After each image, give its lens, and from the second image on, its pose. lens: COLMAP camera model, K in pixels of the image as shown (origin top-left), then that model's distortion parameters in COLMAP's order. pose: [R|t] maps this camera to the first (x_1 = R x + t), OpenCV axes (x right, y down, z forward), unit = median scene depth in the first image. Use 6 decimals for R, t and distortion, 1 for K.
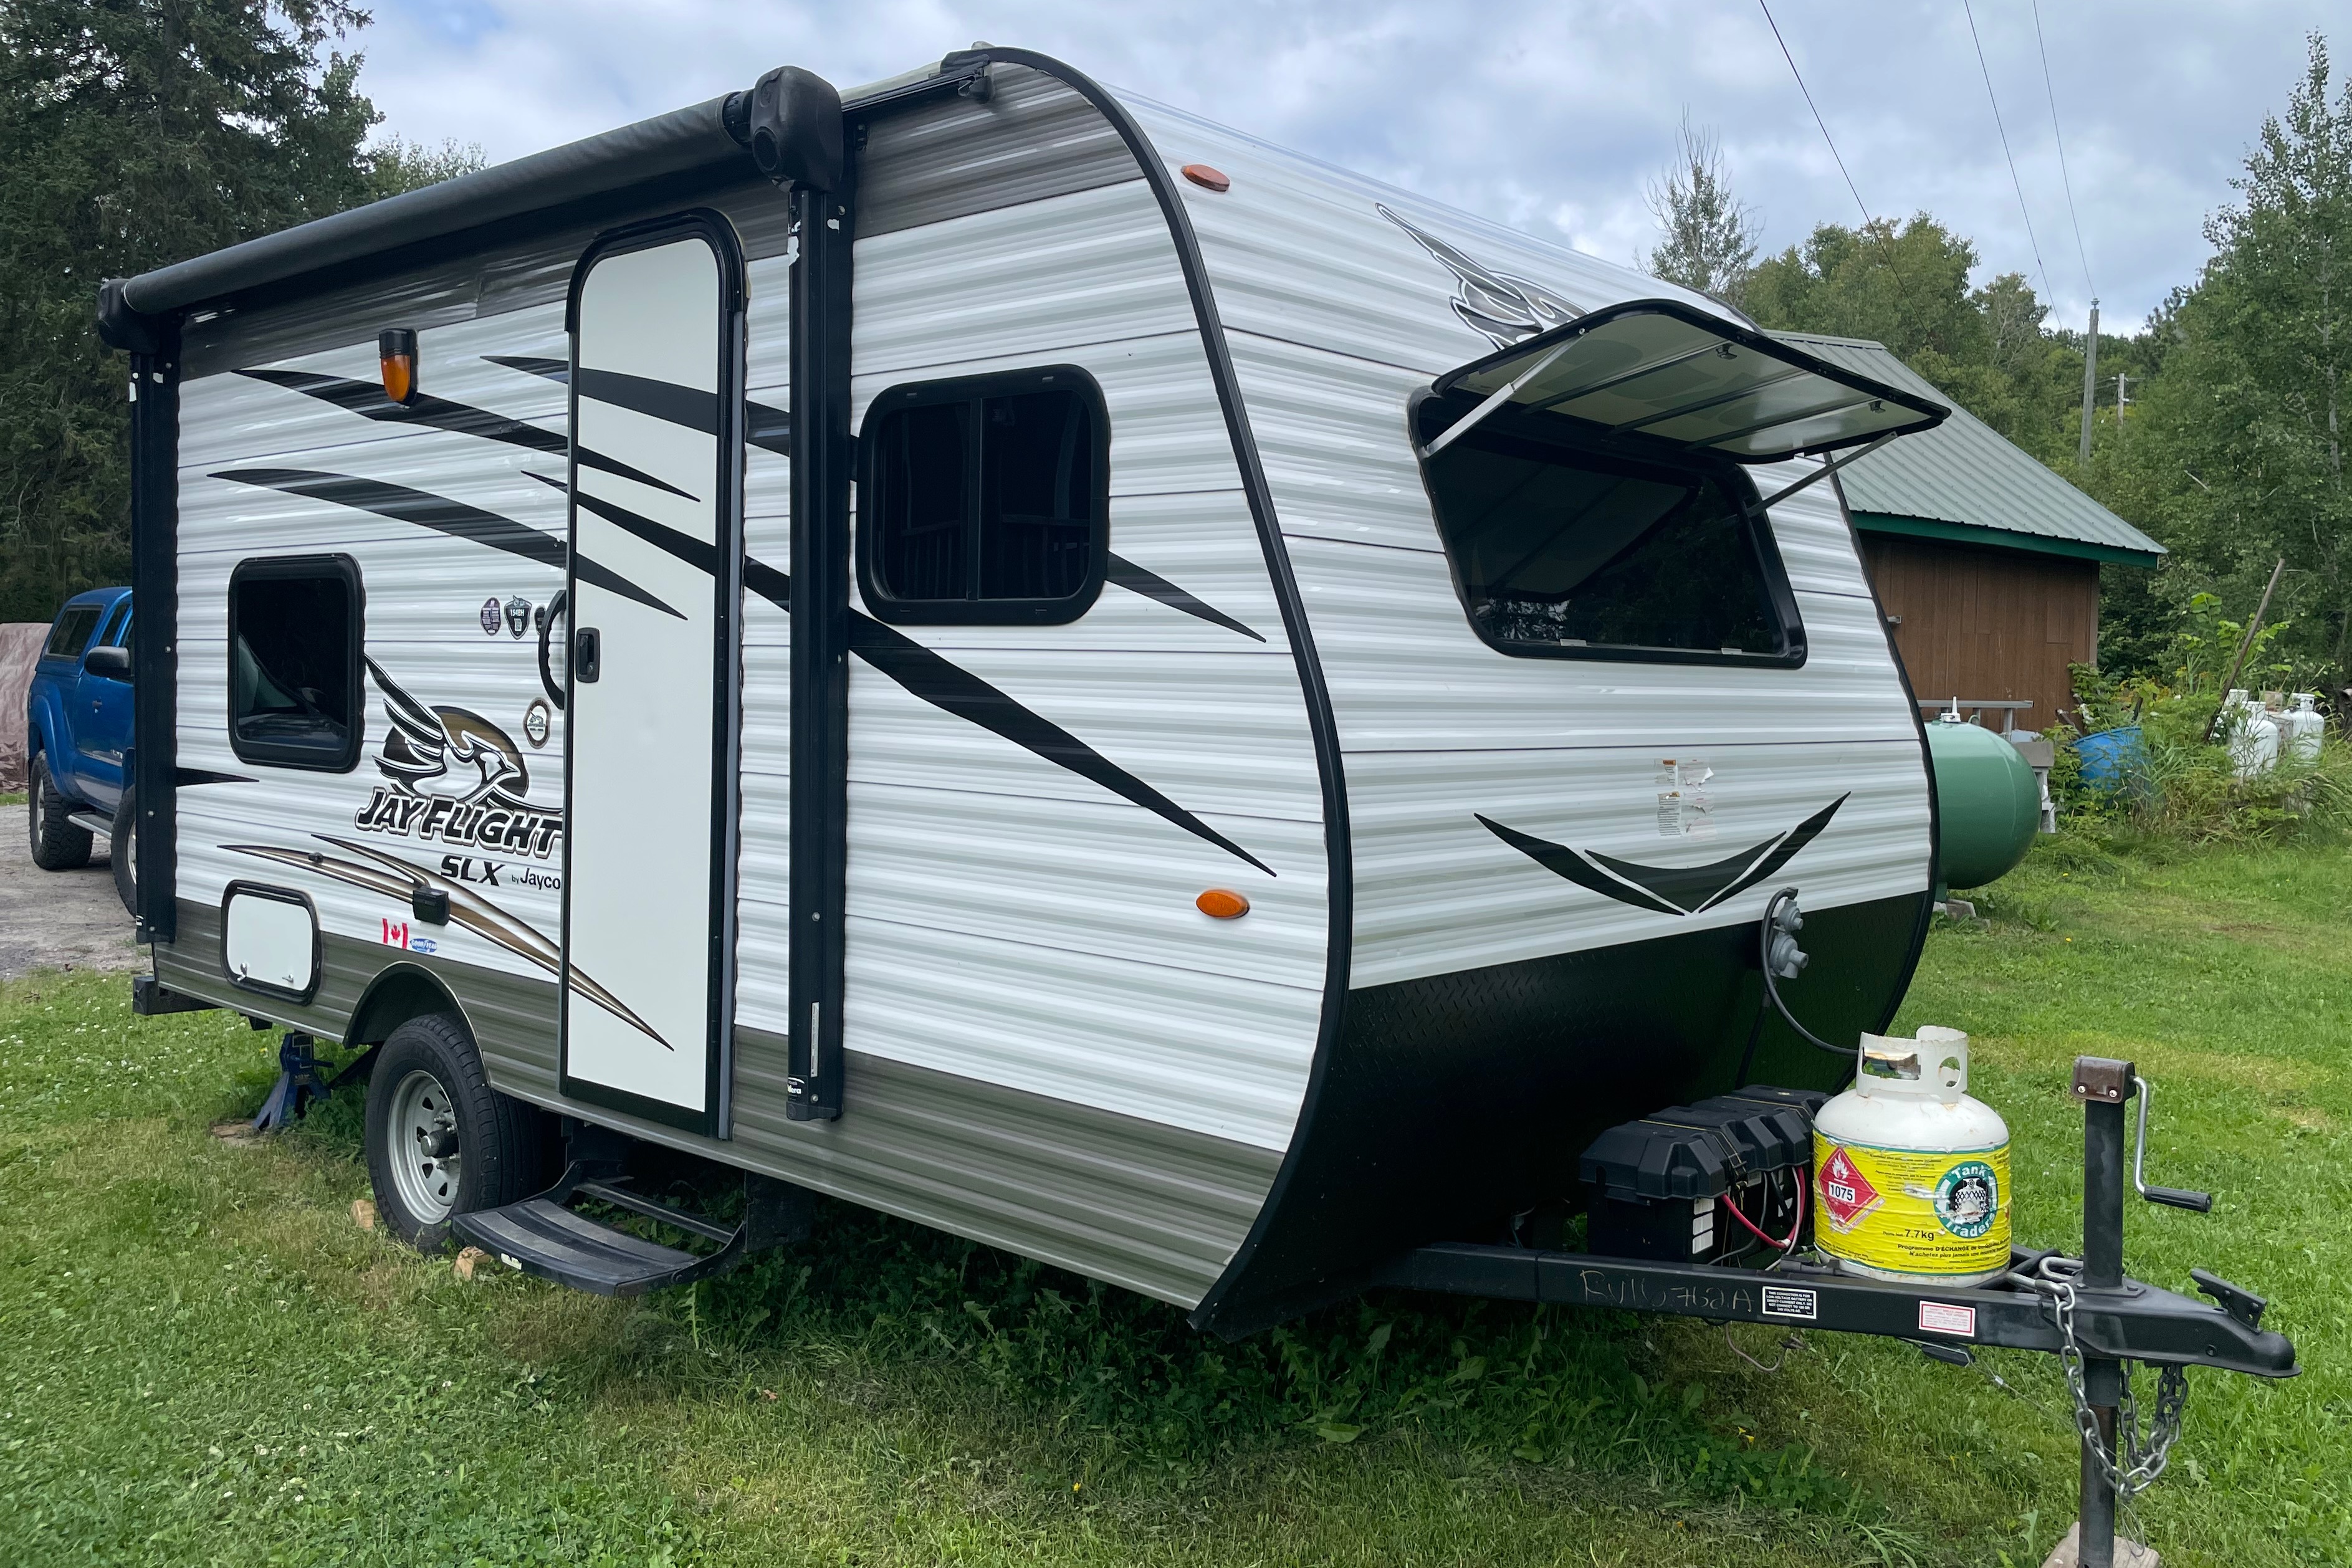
lens RADIAL K [[1963.0, 0, 1289.1], [0, 1963.0, 759.3], [0, 0, 1]] dist [0.002197, -0.006196]
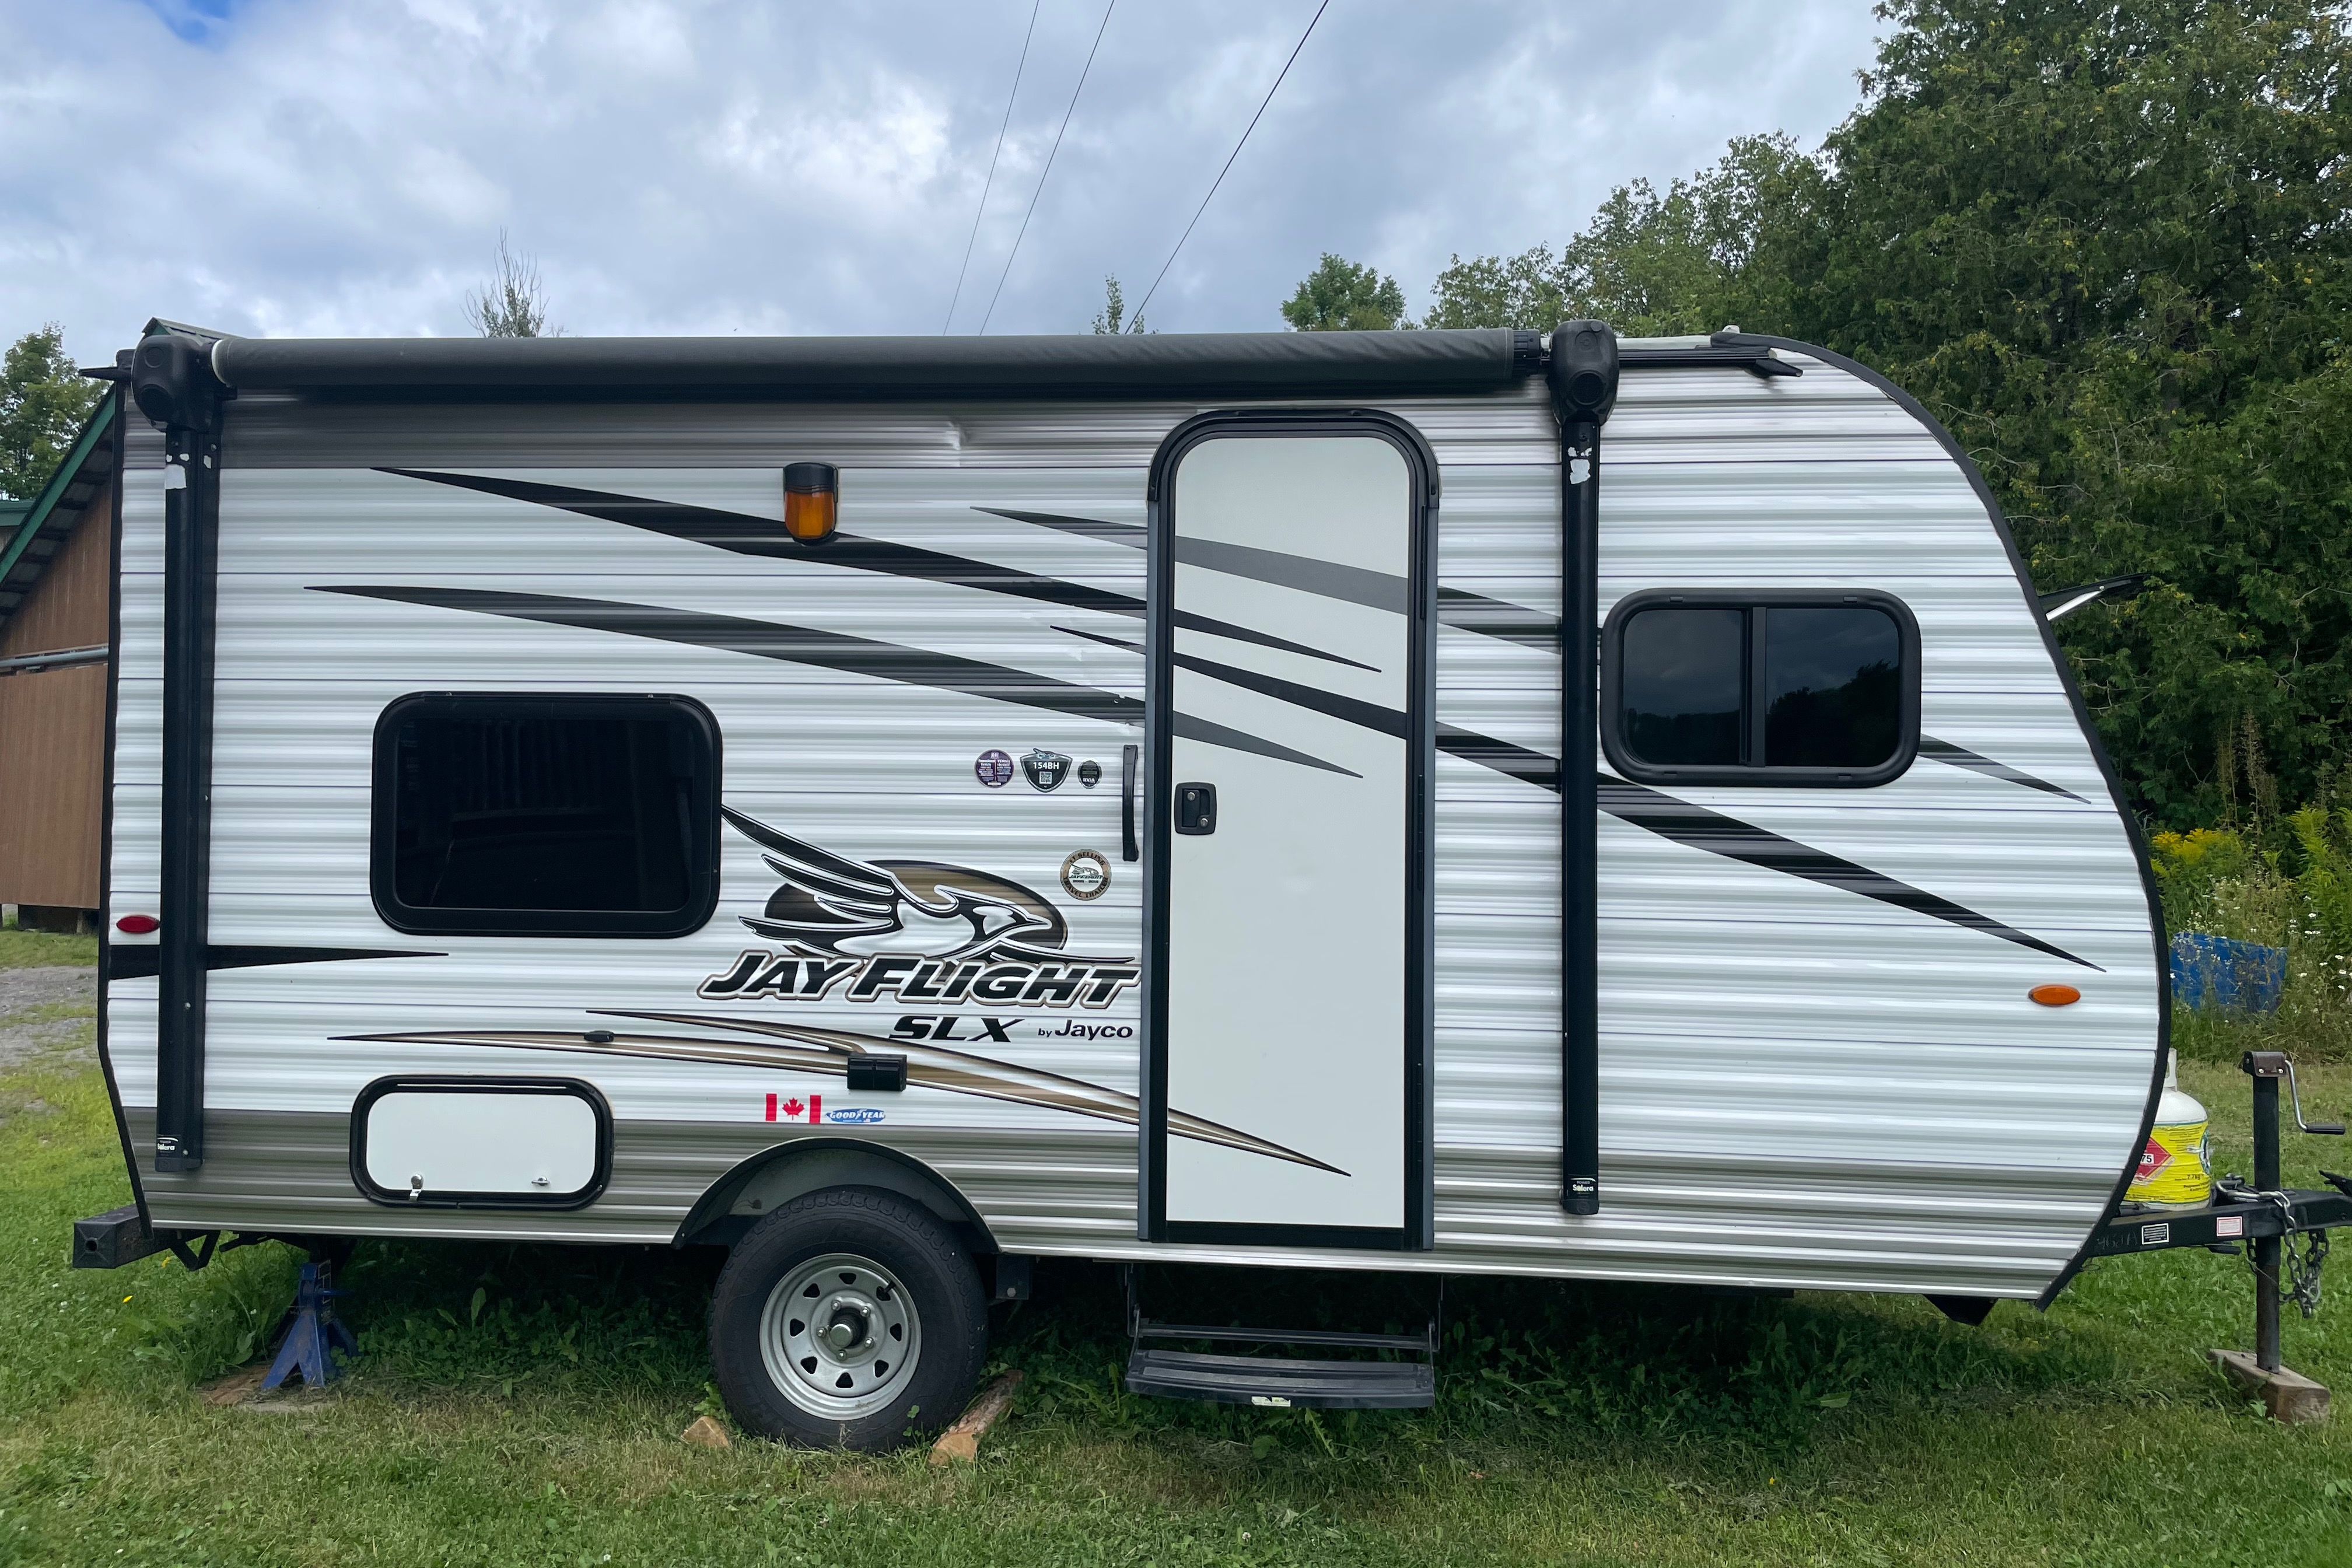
lens RADIAL K [[1779.0, 0, 1190.0], [0, 1779.0, 755.0], [0, 0, 1]] dist [0.095469, -0.134573]
pose [[0.816412, 0.001470, 0.577468, -0.857698], [0.028802, 0.998649, -0.043262, -0.038426], [-0.576751, 0.051952, 0.815266, 0.212240]]
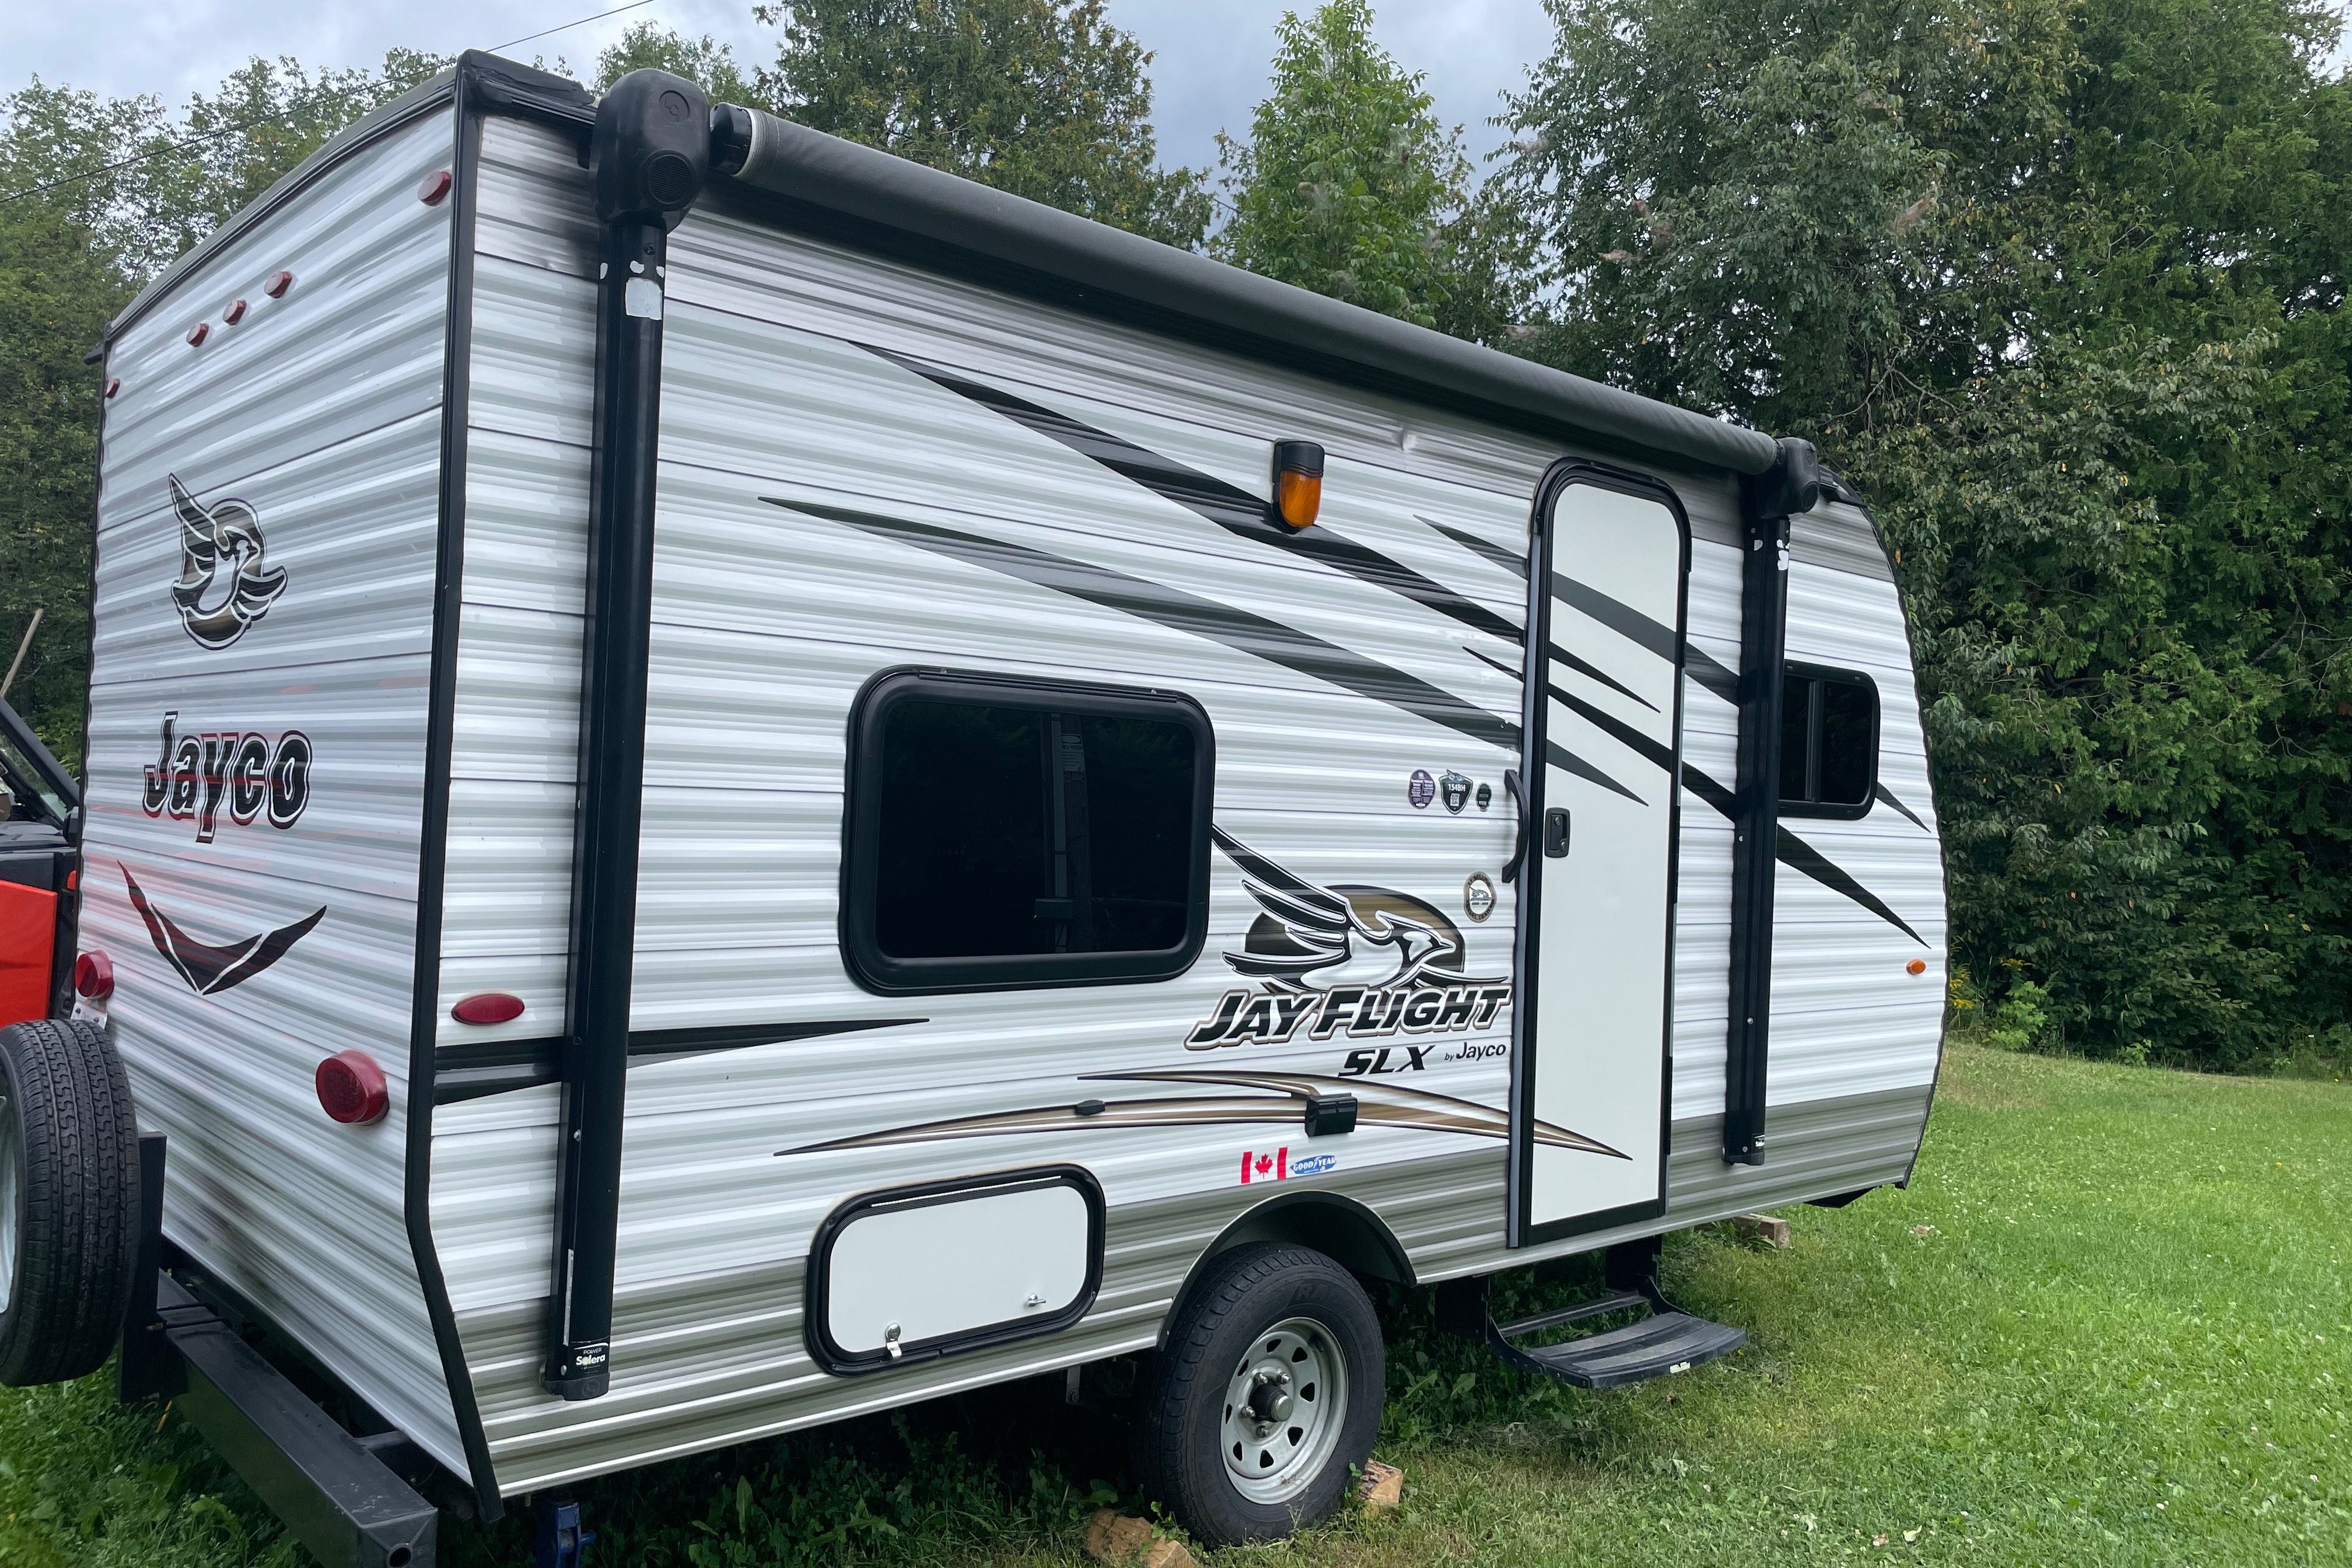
lens RADIAL K [[1779.0, 0, 1190.0], [0, 1779.0, 755.0], [0, 0, 1]] dist [0.095469, -0.134573]
pose [[0.133993, 0.004997, 0.990970, -1.305121], [-0.003528, 0.999983, -0.004566, -0.086429], [-0.990976, -0.002884, 0.134008, 1.010129]]
